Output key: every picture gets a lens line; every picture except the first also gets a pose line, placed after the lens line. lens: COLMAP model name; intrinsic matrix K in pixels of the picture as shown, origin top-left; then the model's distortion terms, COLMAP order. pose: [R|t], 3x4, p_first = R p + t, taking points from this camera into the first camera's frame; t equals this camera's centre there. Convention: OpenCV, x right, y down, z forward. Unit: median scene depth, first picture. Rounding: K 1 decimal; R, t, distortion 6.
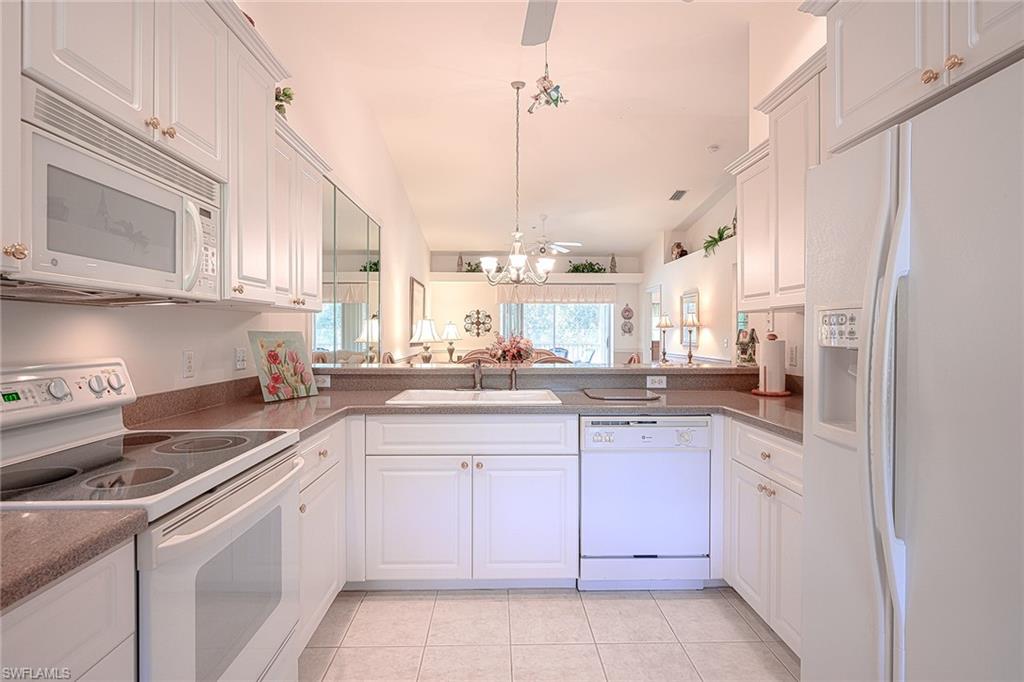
lens RADIAL K [[517.2, 0, 511.4], [0, 517.2, 335.6], [0, 0, 1]] dist [0.000281, -0.000295]
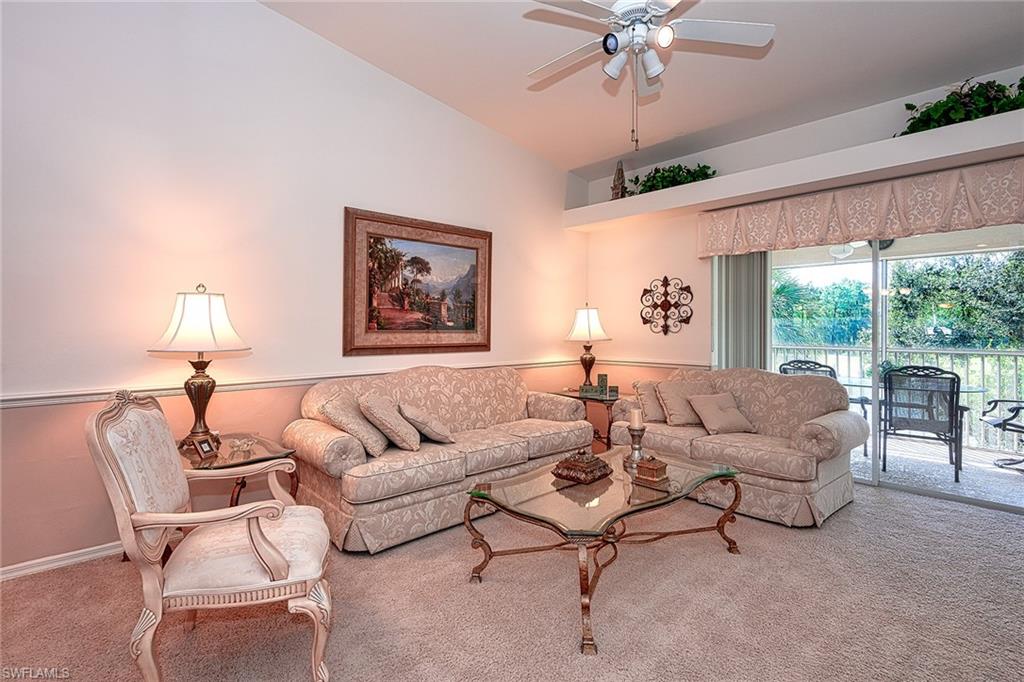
lens RADIAL K [[517.2, 0, 511.4], [0, 517.2, 335.6], [0, 0, 1]] dist [0.000281, -0.000295]
pose [[0.649470, 0.007153, -0.760353, 0.936172], [0.000530, 0.999951, 0.009859, -0.007175], [0.760387, -0.006806, 0.649435, 2.793720]]
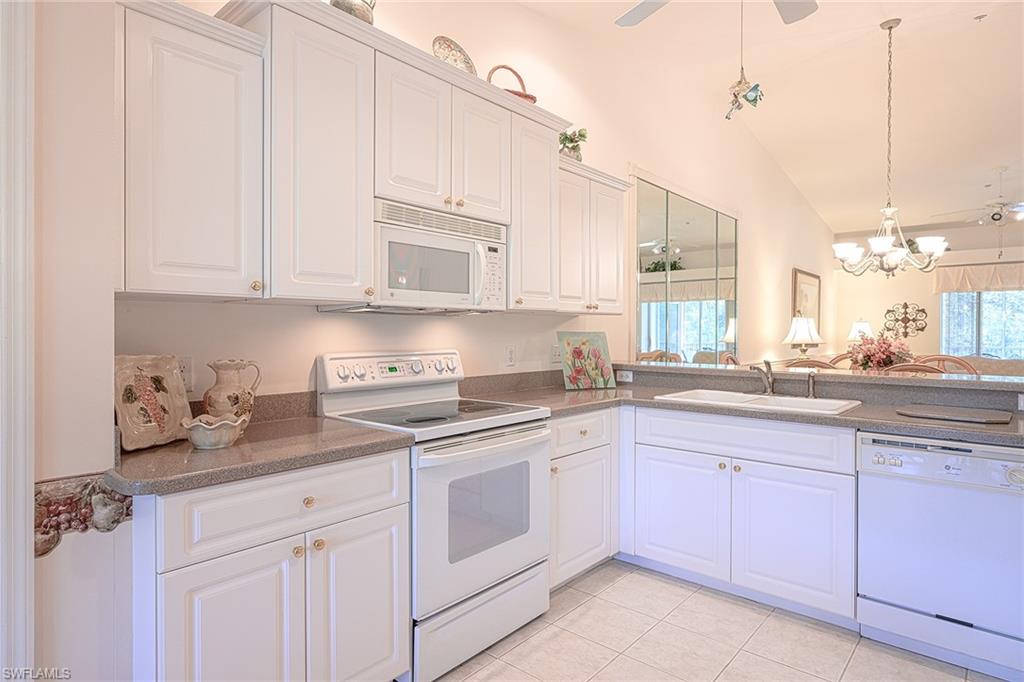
lens RADIAL K [[565.8, 0, 512.8], [0, 565.8, 336.3], [0, 0, 1]] dist [-0.000633, -0.000251]
pose [[0.738845, 0.007214, -0.673836, 0.335313], [-0.005309, 0.999974, 0.004885, -0.003354], [0.673854, -0.000032, 0.738865, -0.078893]]
